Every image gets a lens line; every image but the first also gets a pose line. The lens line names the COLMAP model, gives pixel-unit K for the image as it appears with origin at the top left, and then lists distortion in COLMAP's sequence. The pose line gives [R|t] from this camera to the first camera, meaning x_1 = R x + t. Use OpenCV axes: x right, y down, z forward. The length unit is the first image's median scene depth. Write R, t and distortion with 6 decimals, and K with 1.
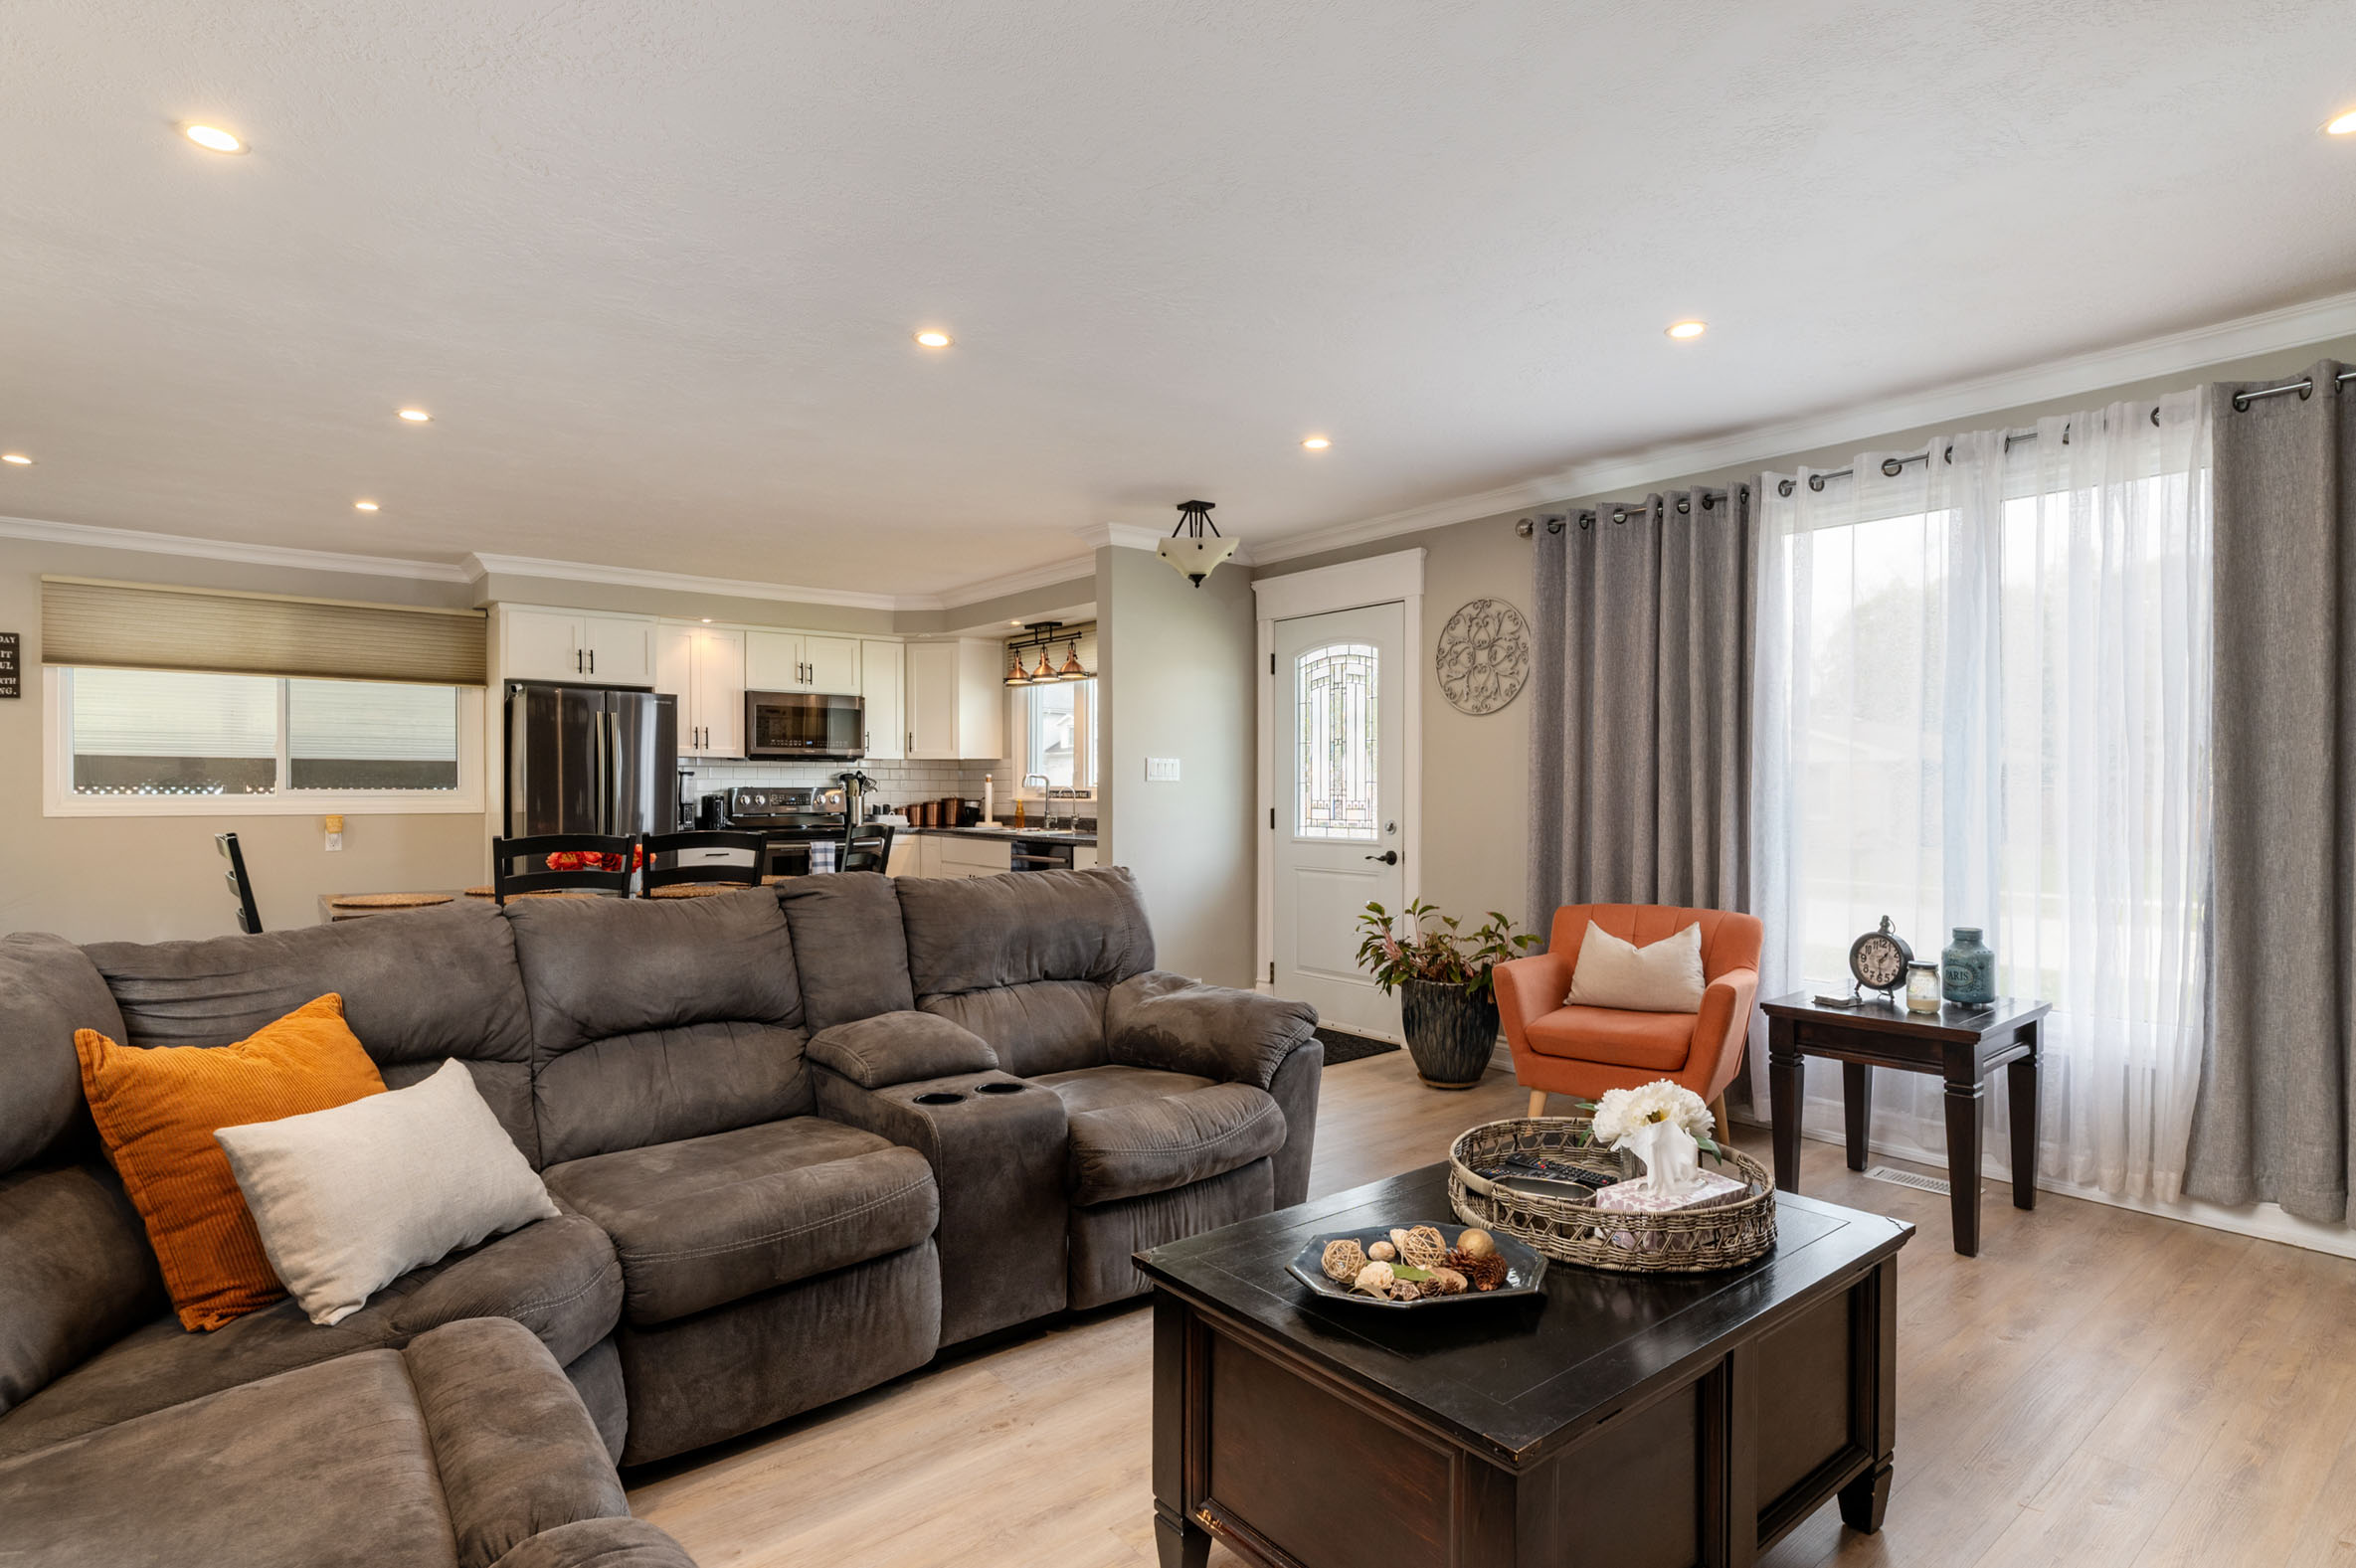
lens RADIAL K [[1203.1, 0, 1163.6], [0, 1203.1, 792.8], [0, 0, 1]] dist [-0.003200, 0.000433]
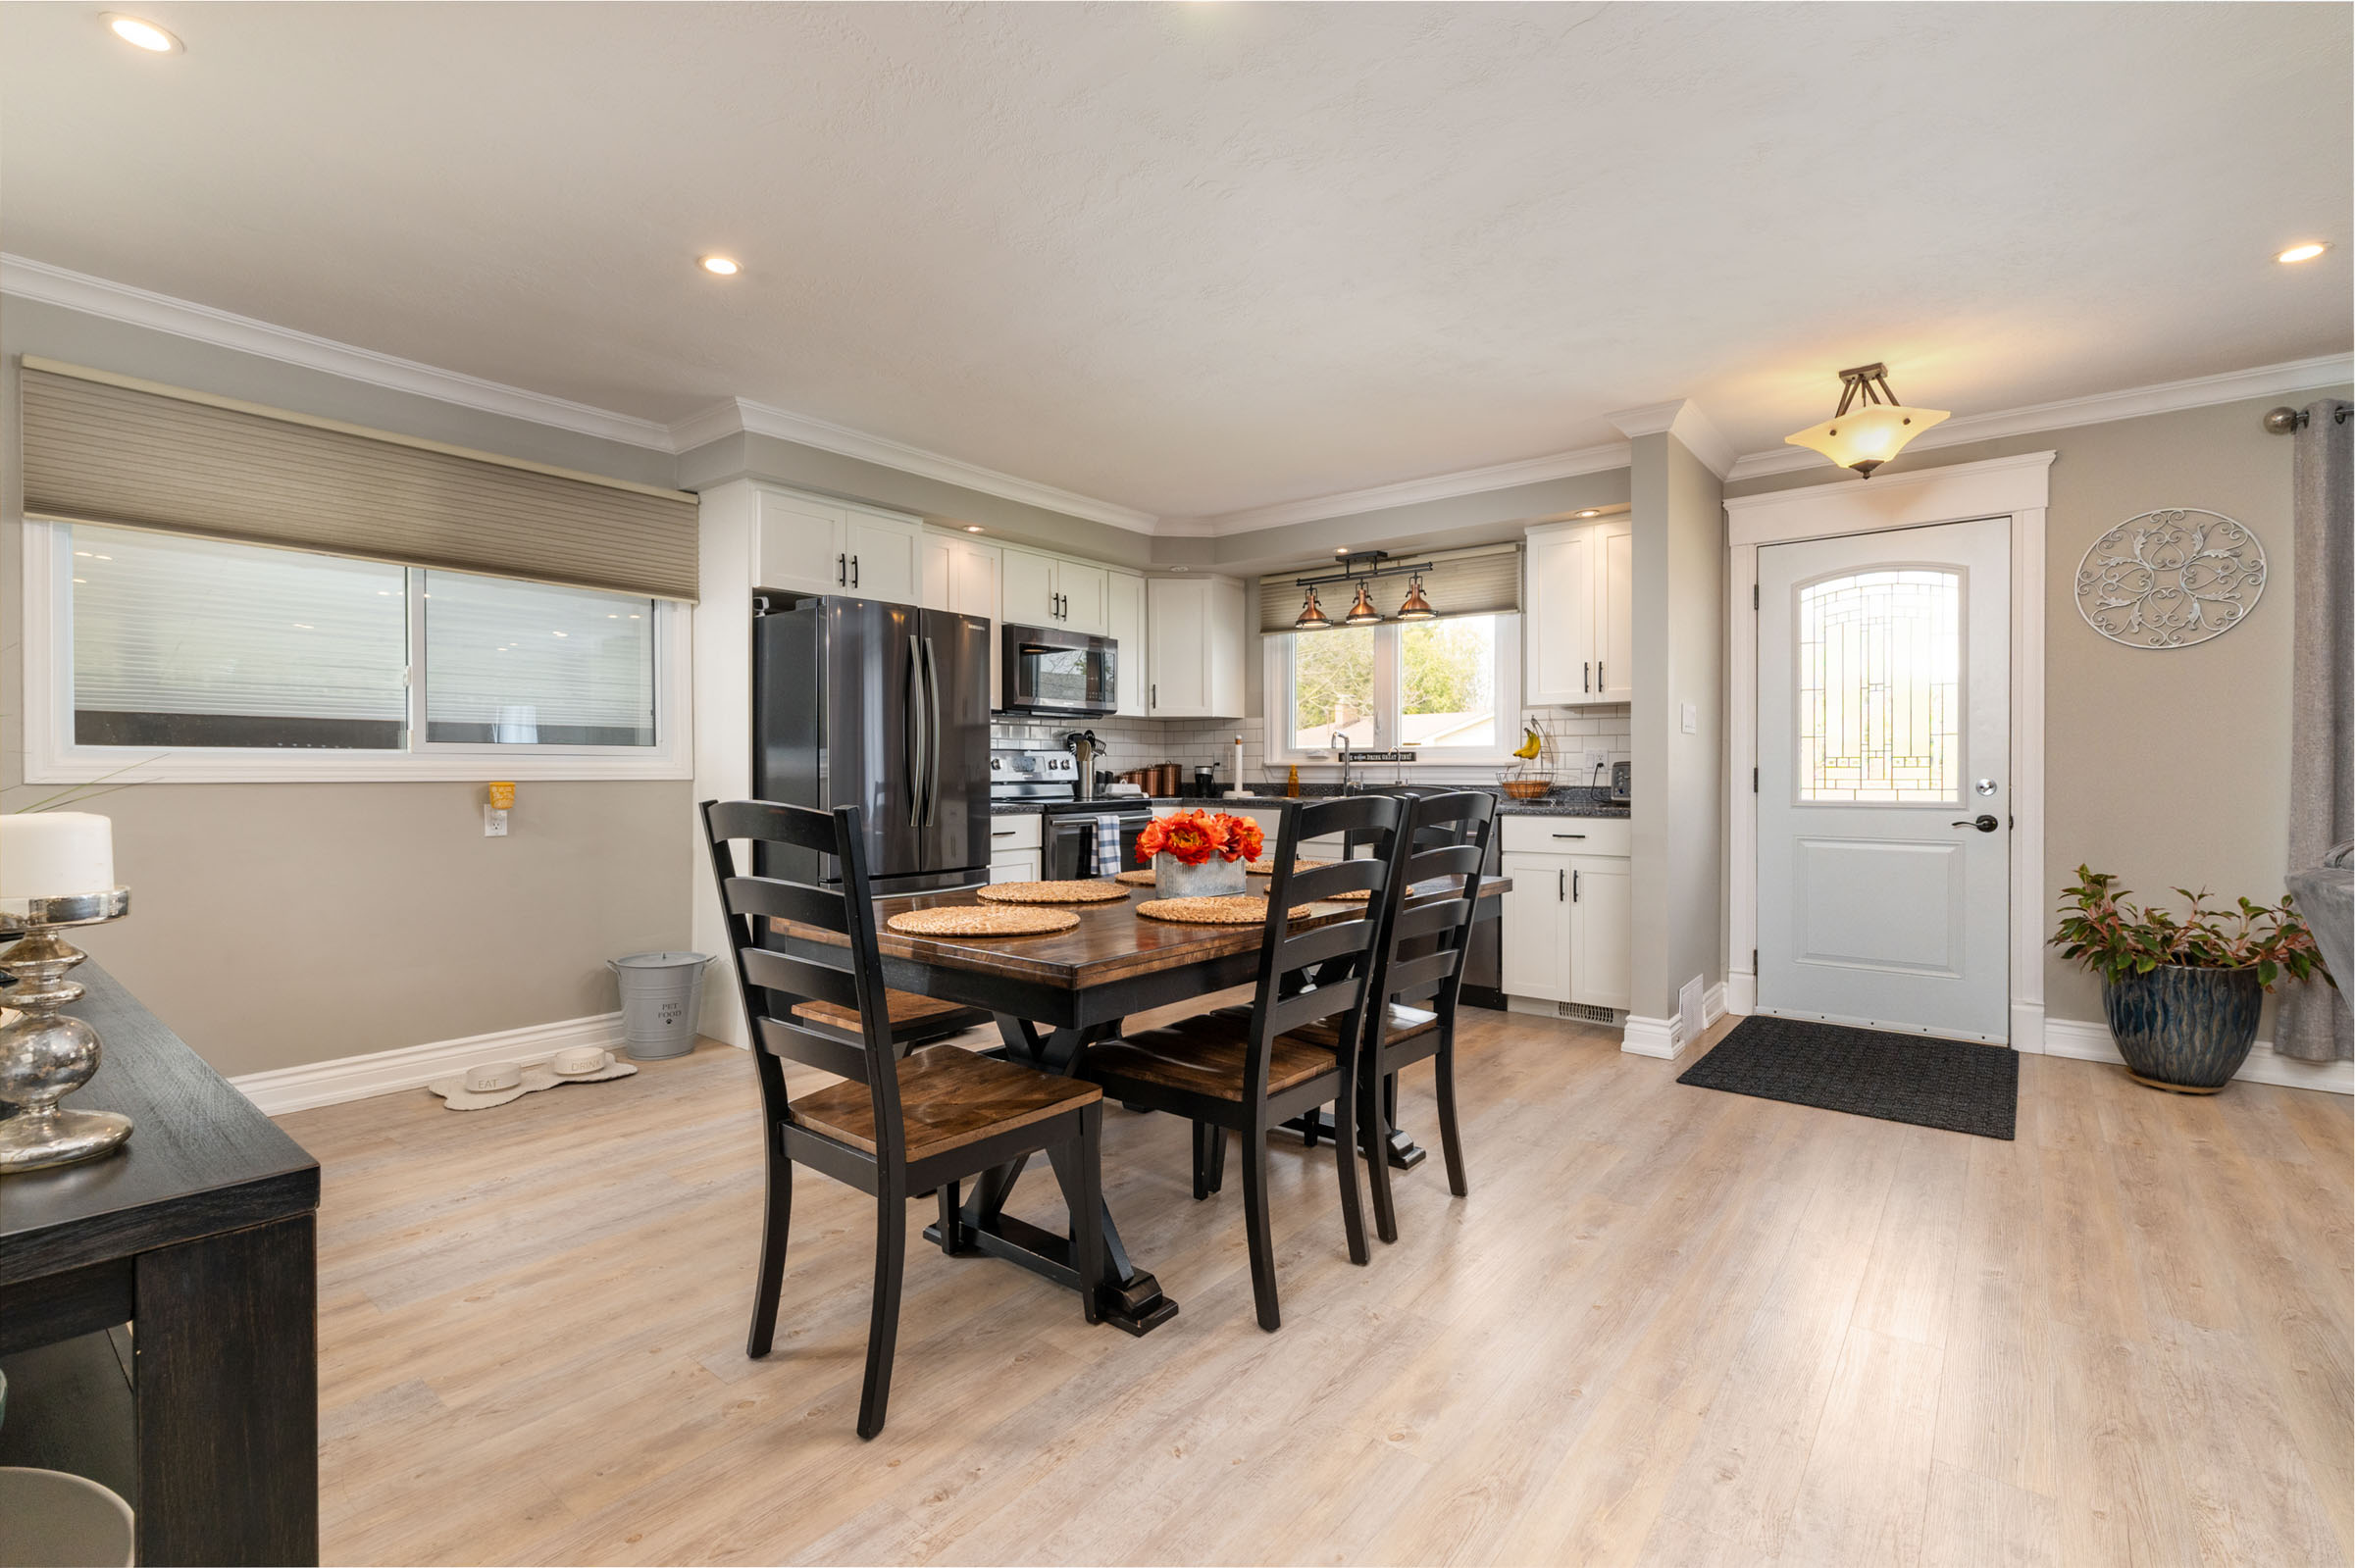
lens RADIAL K [[1058.9, 0, 1164.9], [0, 1058.9, 775.1], [0, 0, 1]] dist [-0.000691, 0.000924]
pose [[0.975697, -0.003406, 0.219099, -0.399370], [0.003289, 0.999994, 0.000897, 0.013360], [-0.219101, -0.000154, 0.975702, 0.305053]]
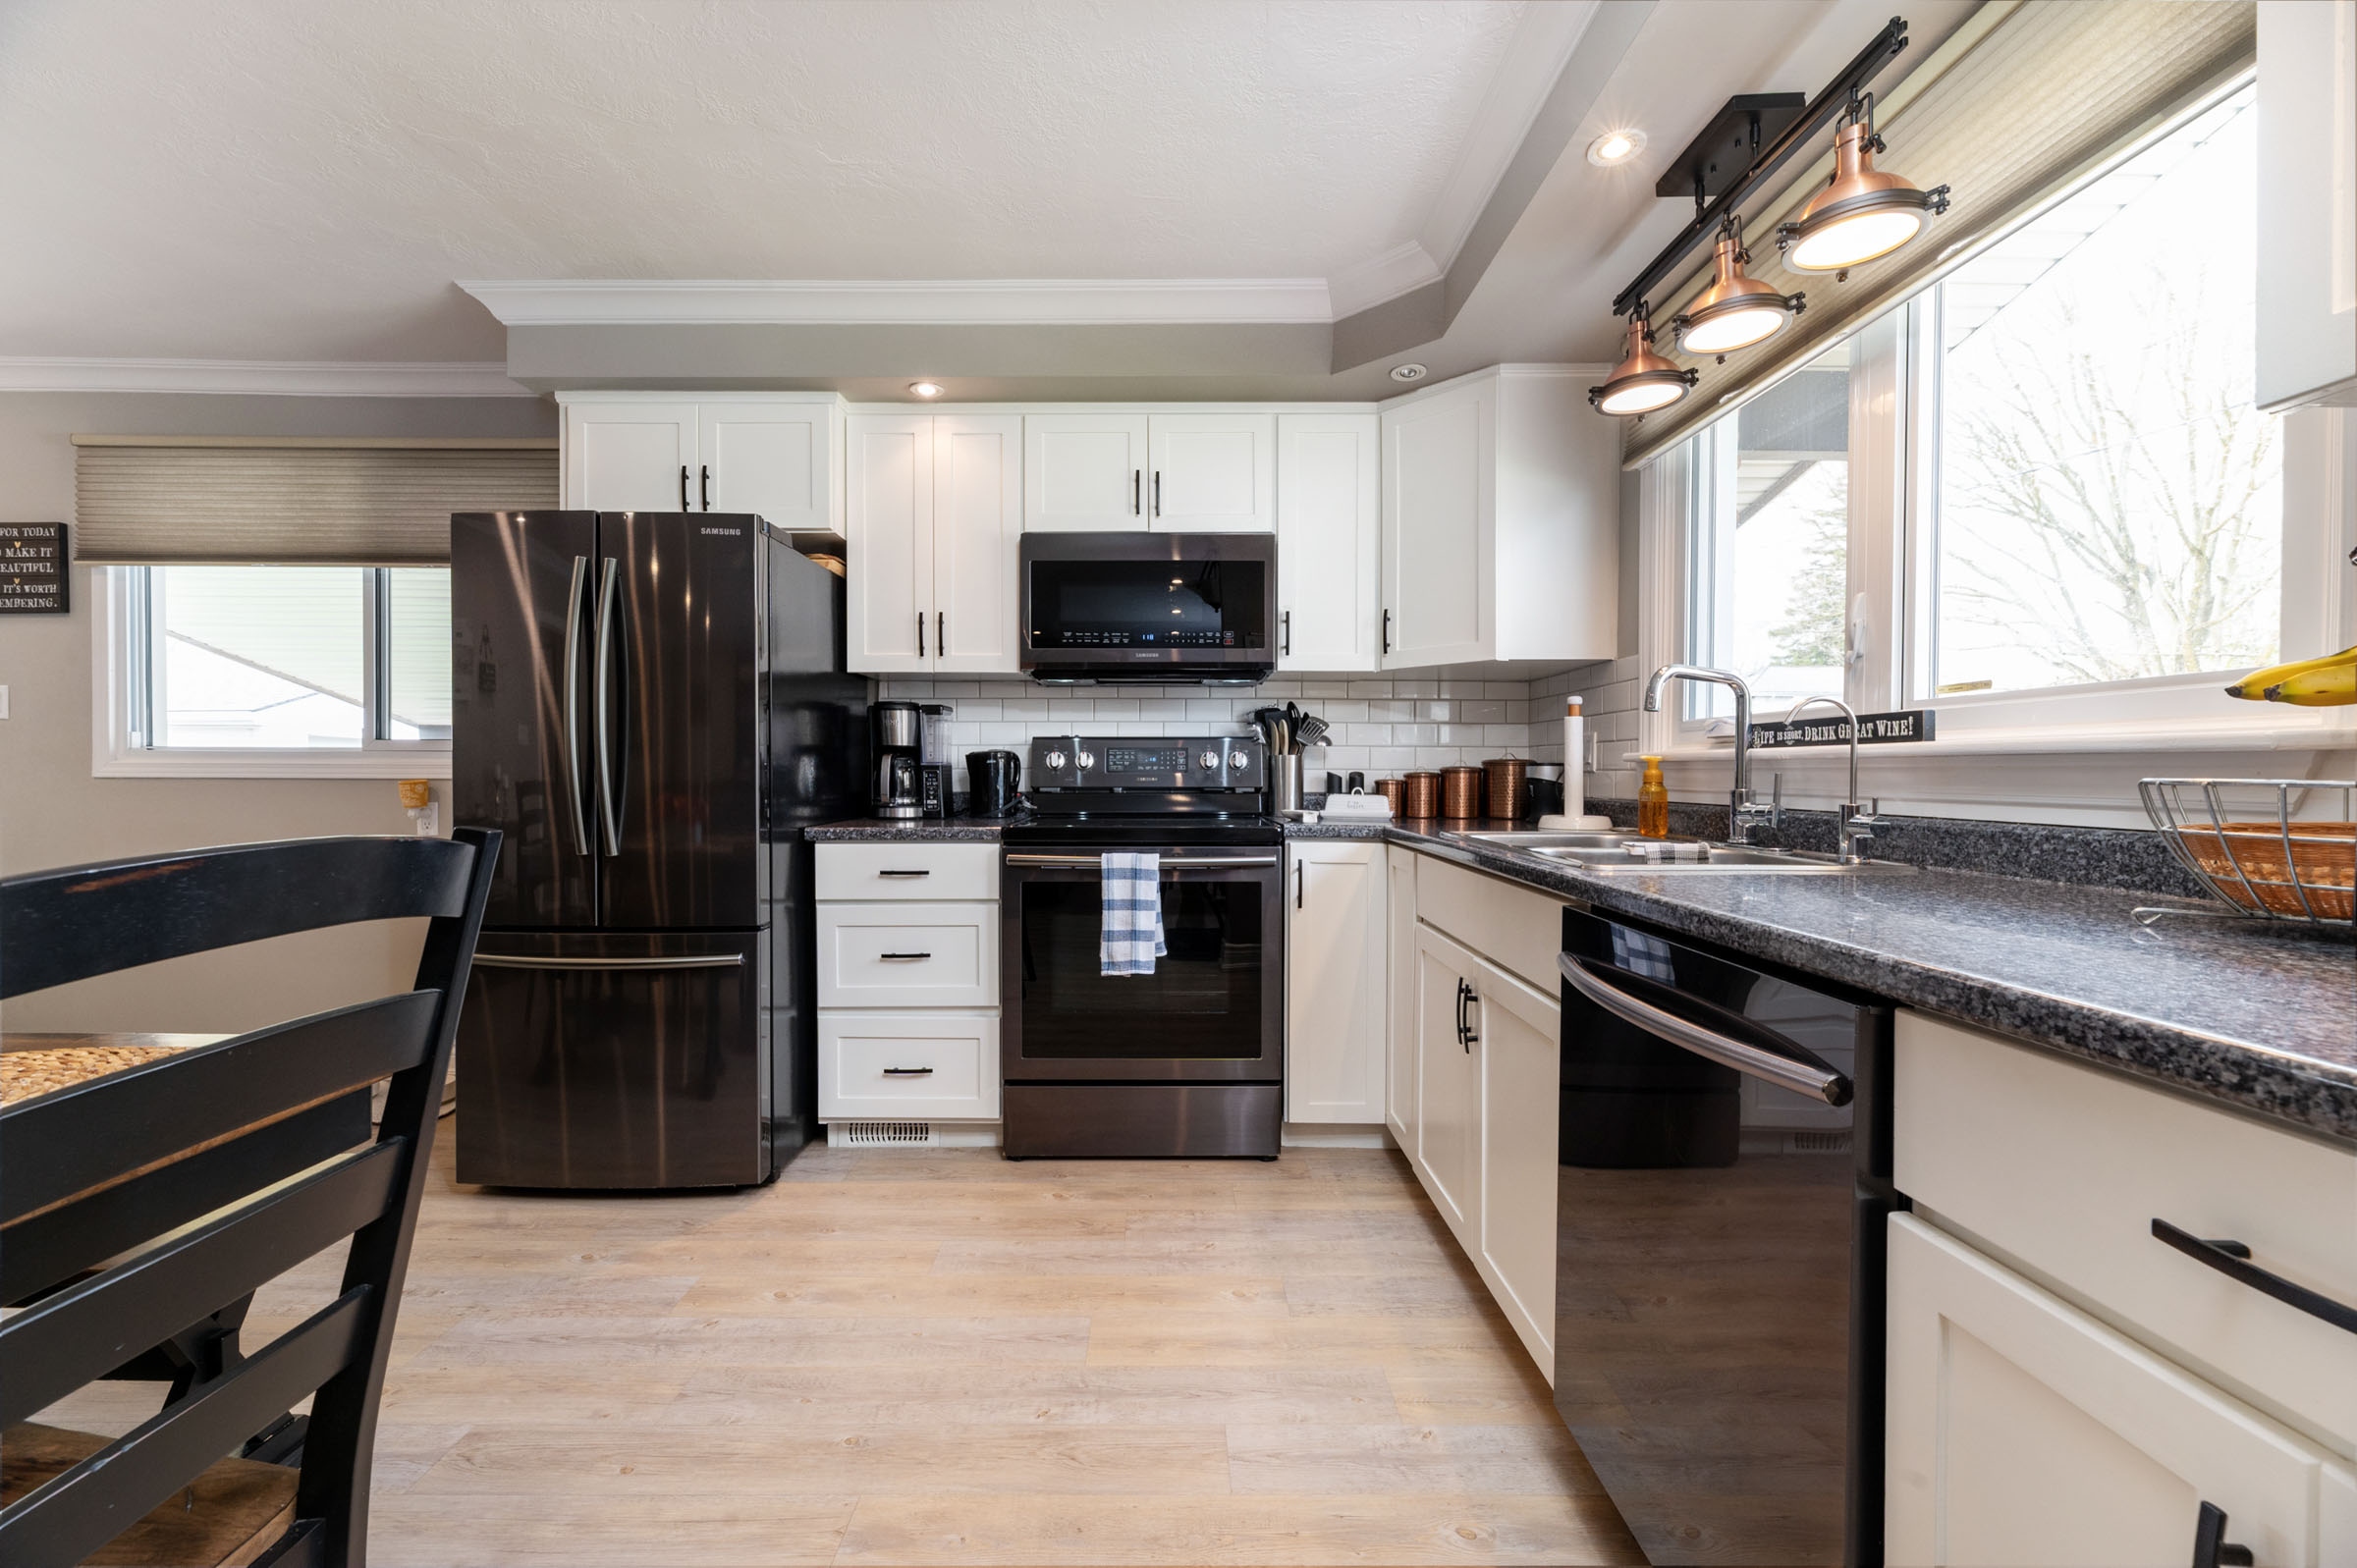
lens RADIAL K [[938.8, 0, 1163.2], [0, 938.8, 785.4], [0, 0, 1]] dist [0.001814, -0.000385]
pose [[0.782796, 0.009514, -0.622206, -0.064286], [-0.003784, 0.999937, 0.010528, 0.012758], [0.622267, -0.005887, 0.782783, 0.741363]]
